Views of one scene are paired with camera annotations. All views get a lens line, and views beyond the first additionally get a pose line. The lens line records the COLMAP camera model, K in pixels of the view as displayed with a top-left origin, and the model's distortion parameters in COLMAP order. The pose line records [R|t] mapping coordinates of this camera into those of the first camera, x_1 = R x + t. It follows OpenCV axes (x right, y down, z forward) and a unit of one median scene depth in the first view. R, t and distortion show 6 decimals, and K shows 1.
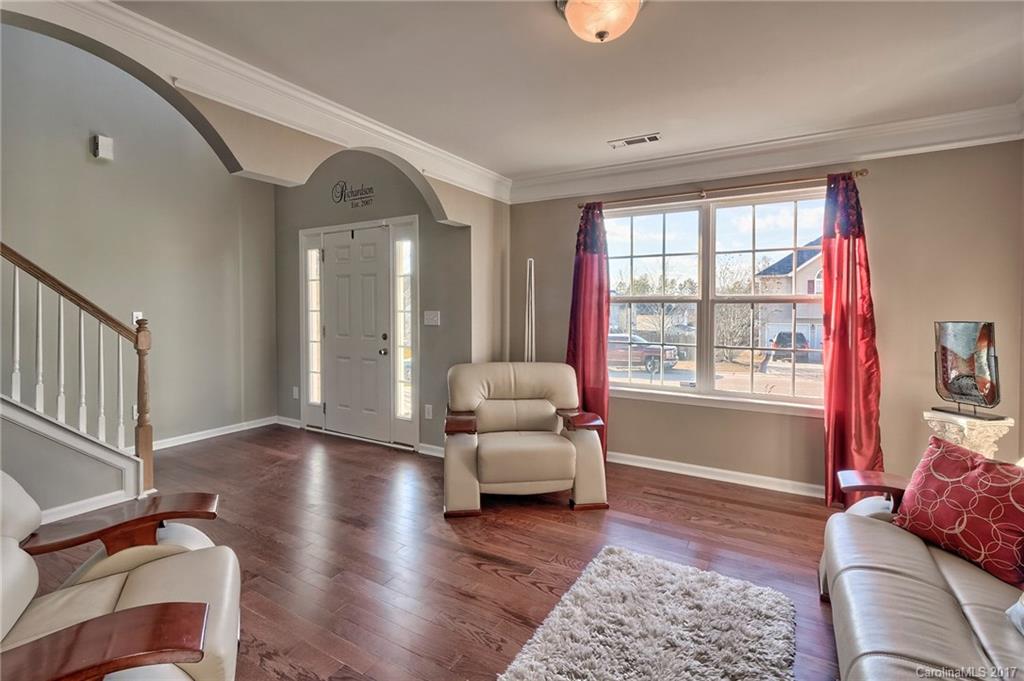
lens RADIAL K [[476.3, 0, 512.6], [0, 476.3, 309.4], [0, 0, 1]] dist [0.000913, 0.000044]
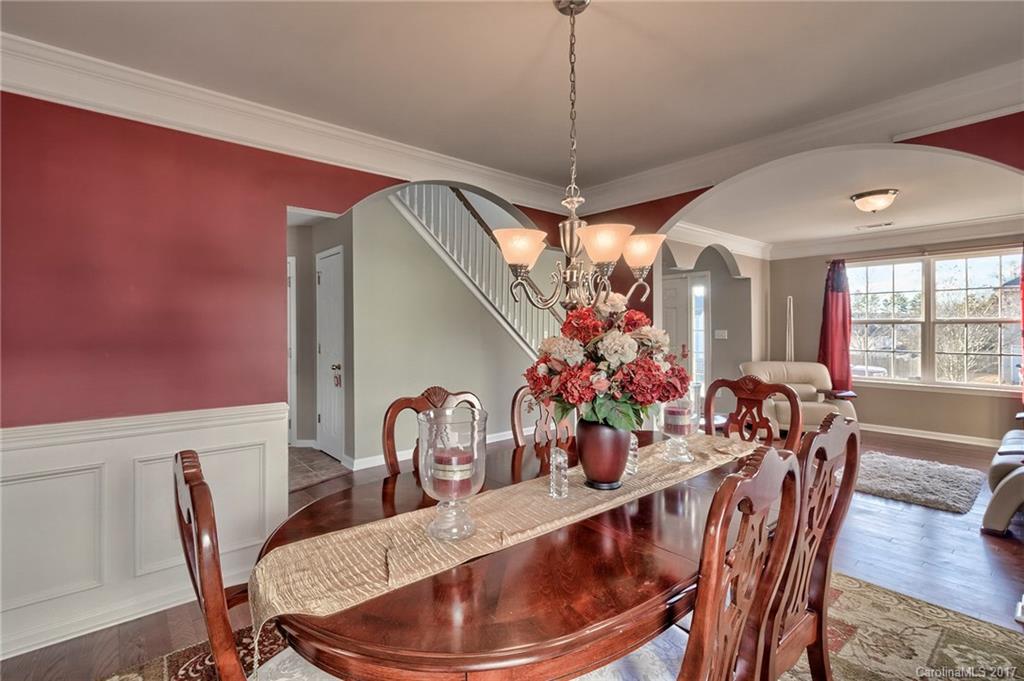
lens RADIAL K [[477.6, 0, 512.1], [0, 477.6, 326.4], [0, 0, 1]] dist [0.000803, -0.000299]
pose [[0.947437, -0.006570, -0.319876, -0.343076], [0.003392, 0.999939, -0.010491, 0.006235], [0.319925, 0.008854, 0.947401, -0.818391]]
